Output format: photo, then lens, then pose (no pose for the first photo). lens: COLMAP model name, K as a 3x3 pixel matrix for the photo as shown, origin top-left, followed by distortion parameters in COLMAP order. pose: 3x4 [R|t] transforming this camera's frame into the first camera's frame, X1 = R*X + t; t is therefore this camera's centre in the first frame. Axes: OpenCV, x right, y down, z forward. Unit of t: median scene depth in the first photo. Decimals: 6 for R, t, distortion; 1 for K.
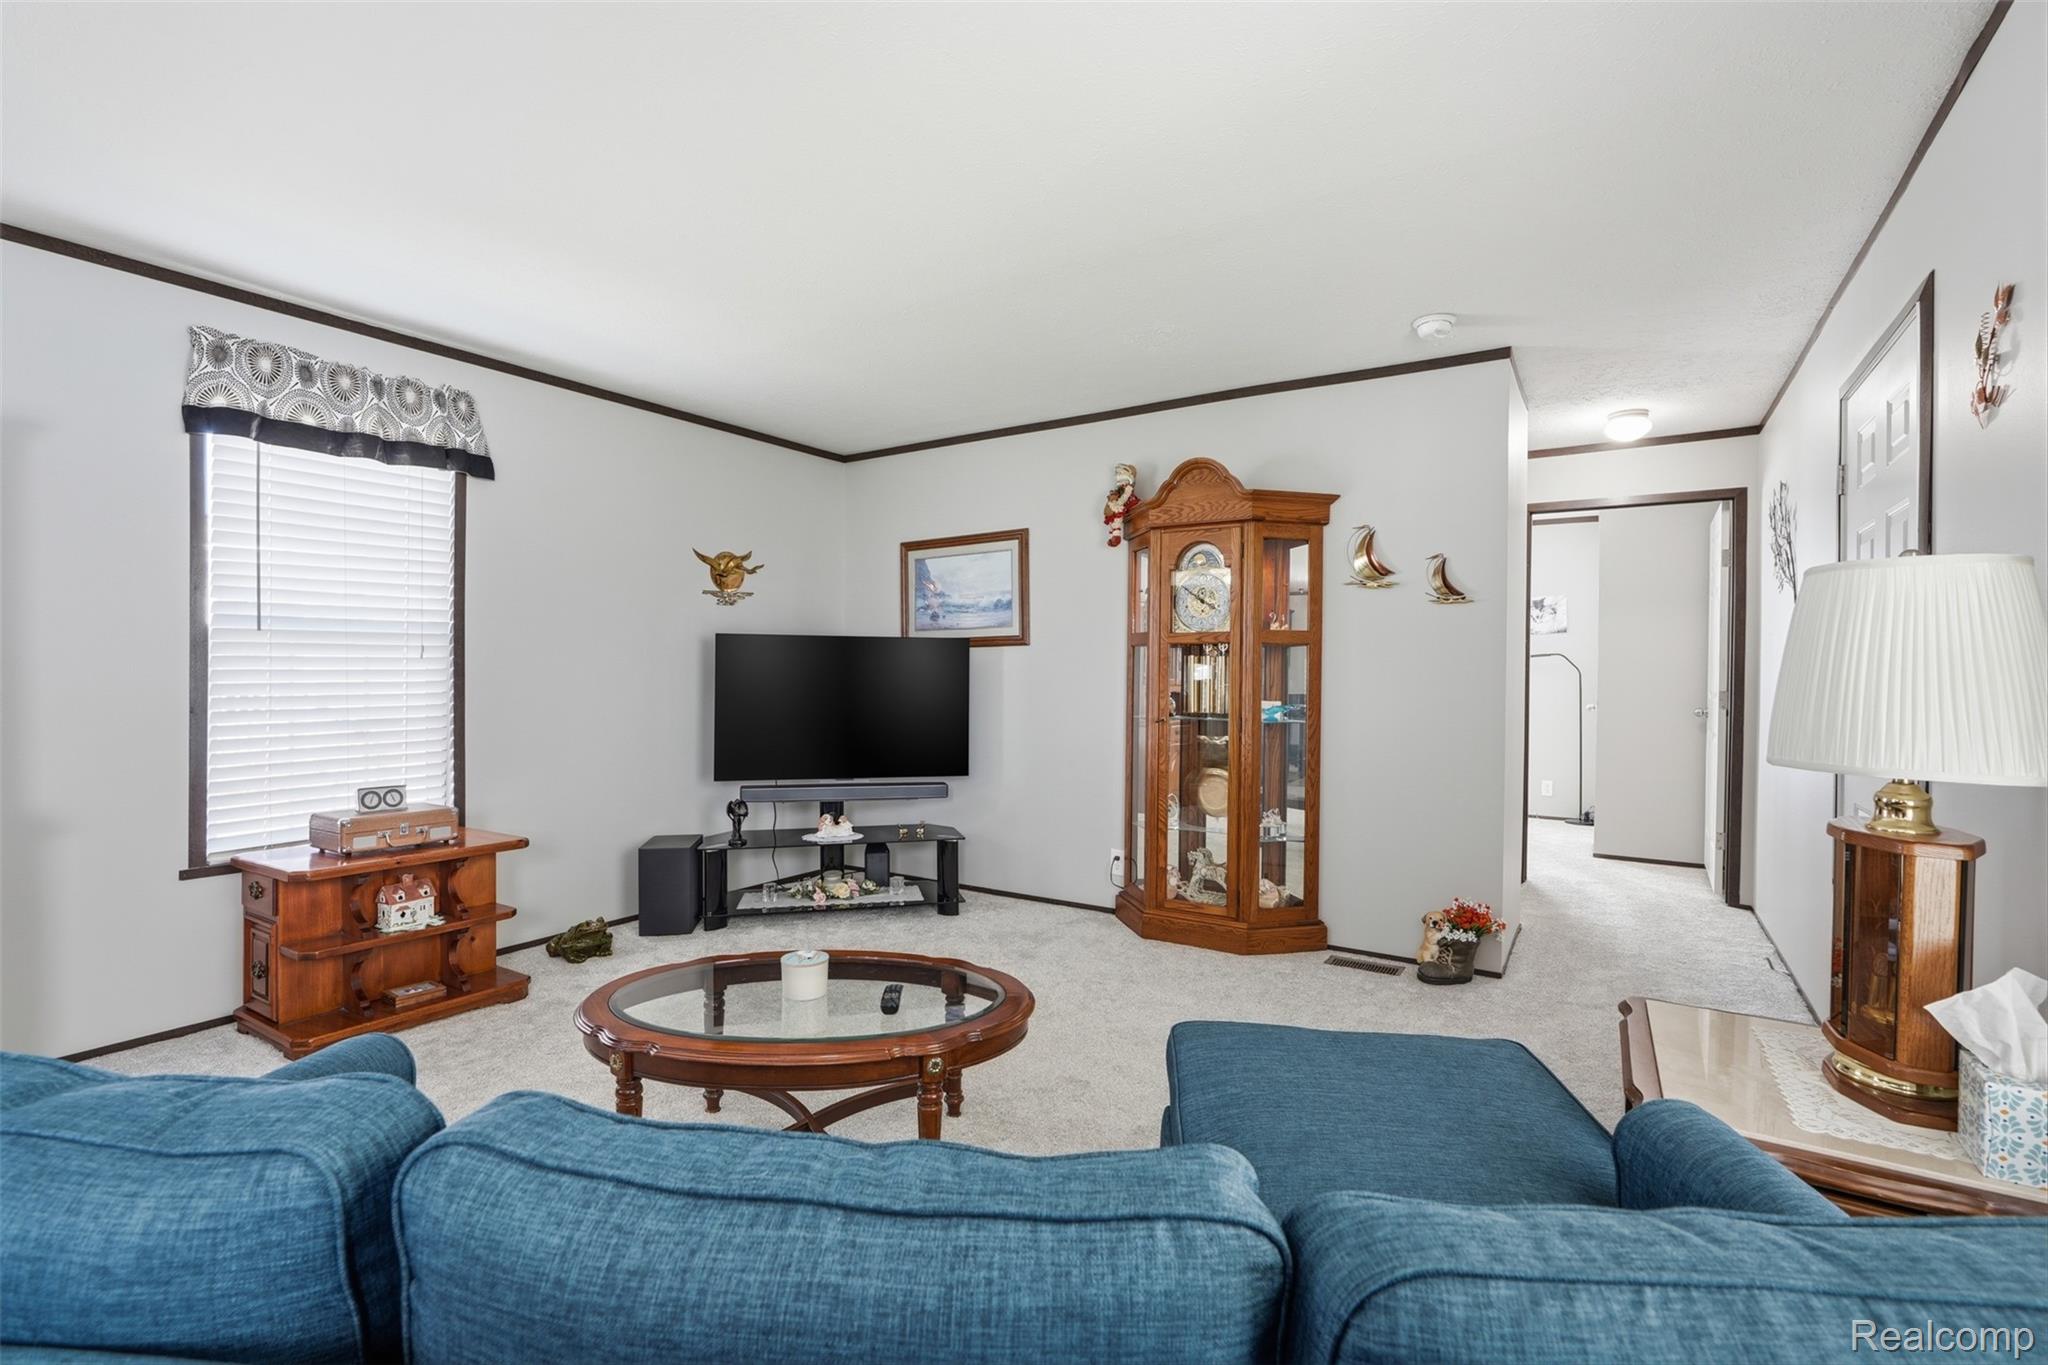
lens RADIAL K [[915.4, 0, 1039.5], [0, 915.4, 673.4], [0, 0, 1]] dist [-0.002895, 0.000231]
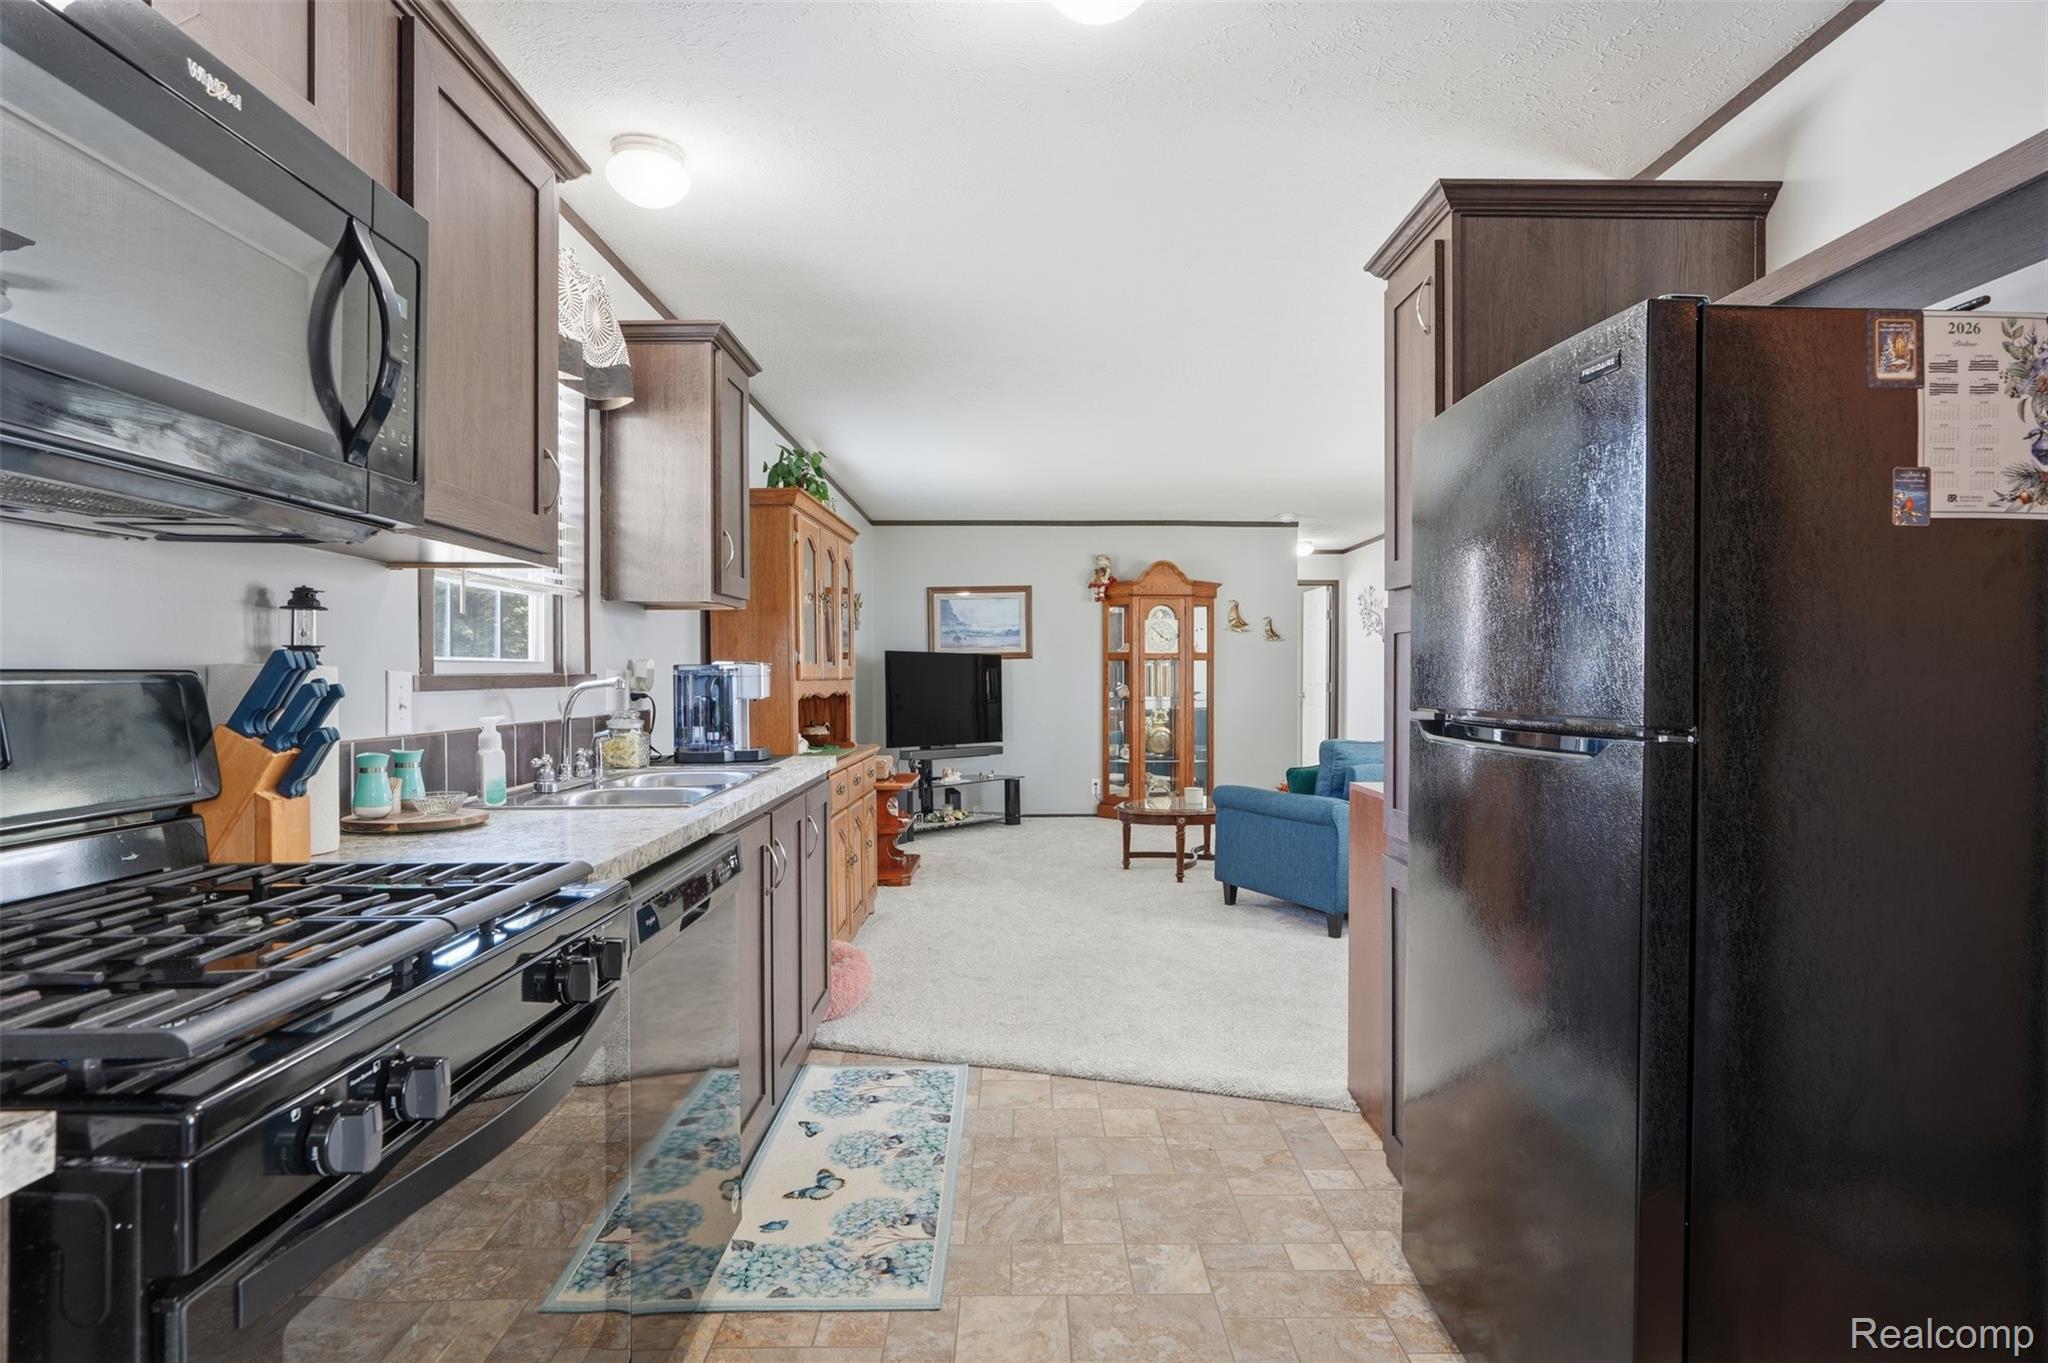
lens RADIAL K [[1053.7, 0, 1033.9], [0, 1053.7, 676.5], [0, 0, 1]] dist [0.002242, 0.000809]
pose [[0.834799, -0.005924, 0.550524, -1.120445], [0.006766, 0.999977, 0.000501, 0.000084], [-0.550514, 0.003306, 0.834819, -0.591388]]
